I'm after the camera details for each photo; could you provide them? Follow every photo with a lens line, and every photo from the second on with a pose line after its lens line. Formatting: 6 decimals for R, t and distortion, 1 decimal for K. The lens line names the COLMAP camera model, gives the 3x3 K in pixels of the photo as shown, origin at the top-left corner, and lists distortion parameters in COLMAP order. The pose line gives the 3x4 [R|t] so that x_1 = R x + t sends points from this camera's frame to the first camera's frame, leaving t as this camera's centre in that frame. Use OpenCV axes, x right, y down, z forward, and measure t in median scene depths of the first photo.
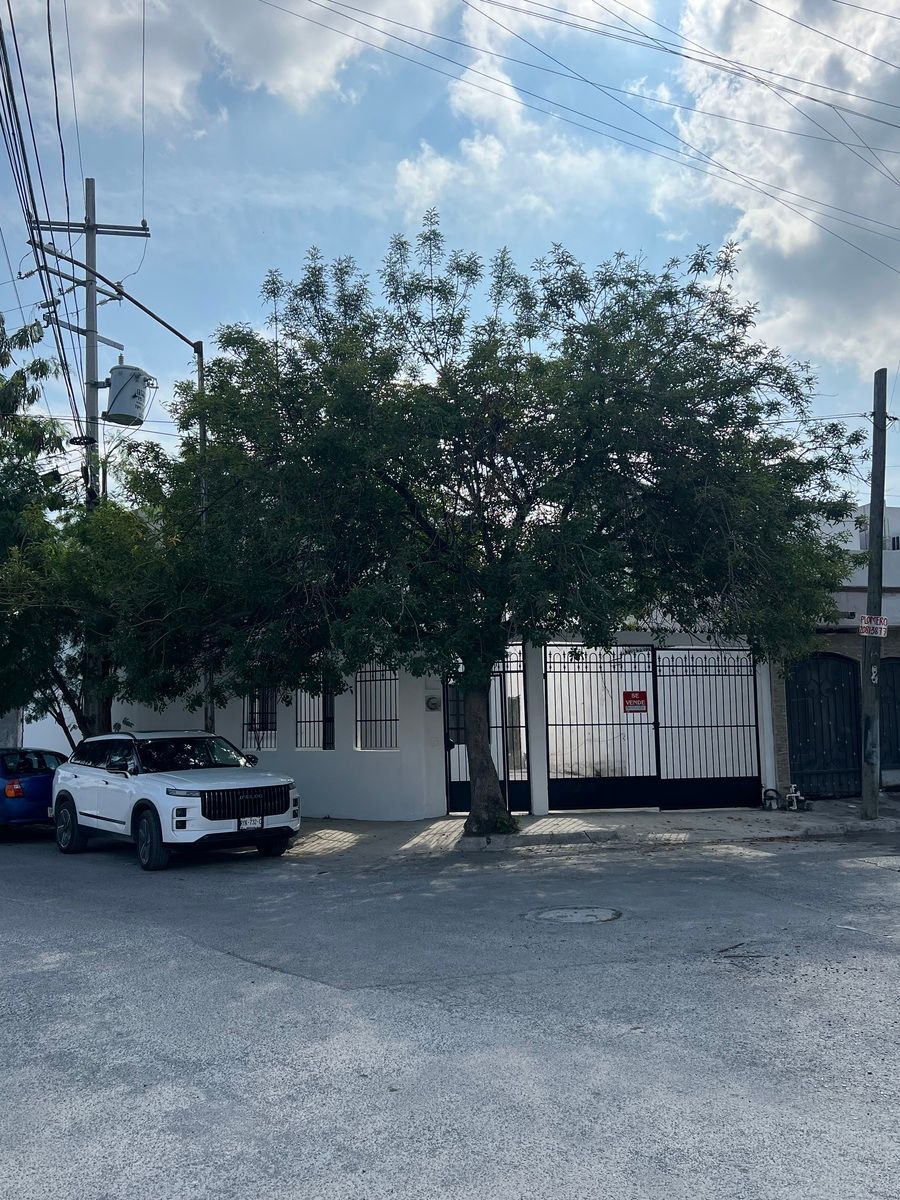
lens RADIAL K [[1016.0, 0, 450.0], [0, 1016.0, 600.0], [0, 0, 1]] dist [-0.006081, -0.001746]
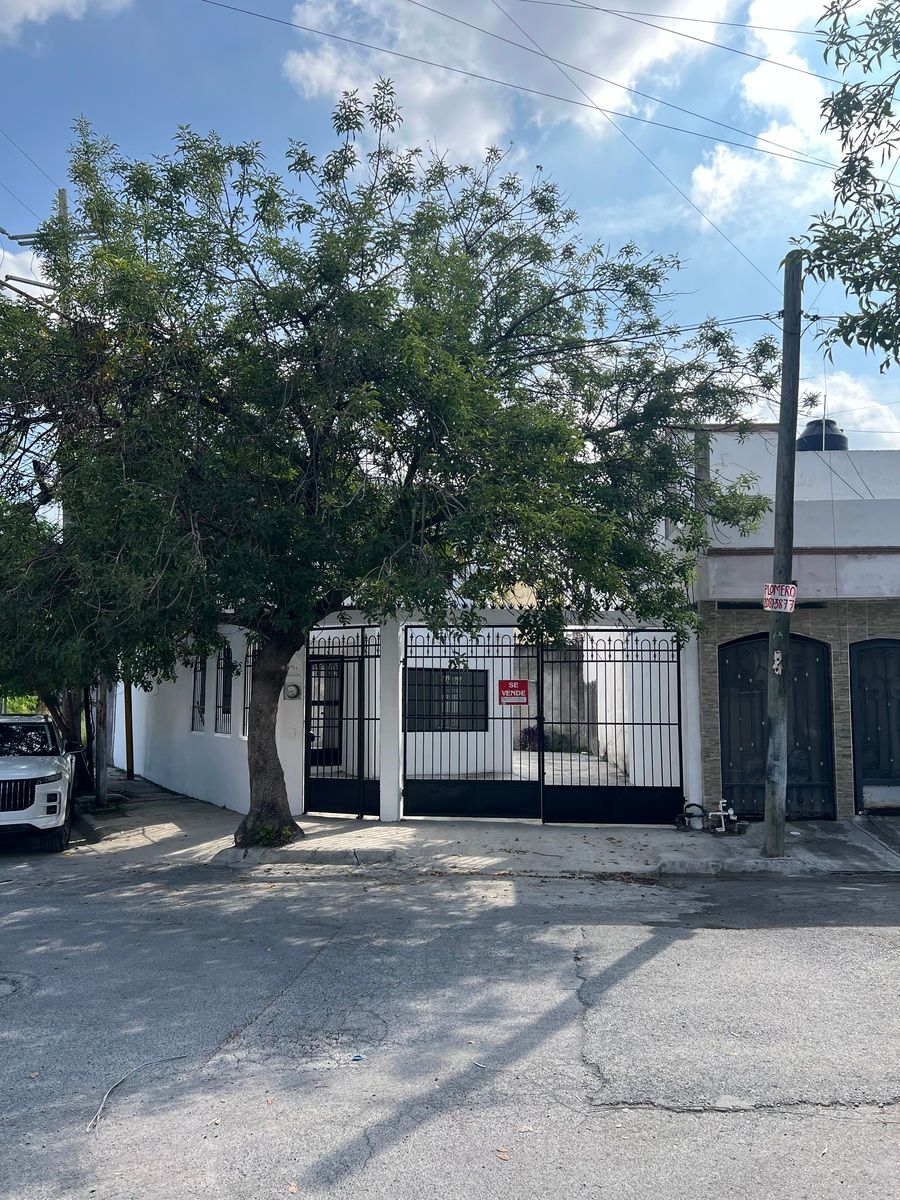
lens RADIAL K [[914.3, 0, 450.0], [0, 914.3, 600.0], [0, 0, 1]] dist [0.006373, 0.004630]
pose [[0.946155, -0.016409, -0.323299, 0.370807], [0.021888, 0.999672, 0.013316, 0.011808], [0.322974, -0.019675, 0.946203, 0.259486]]
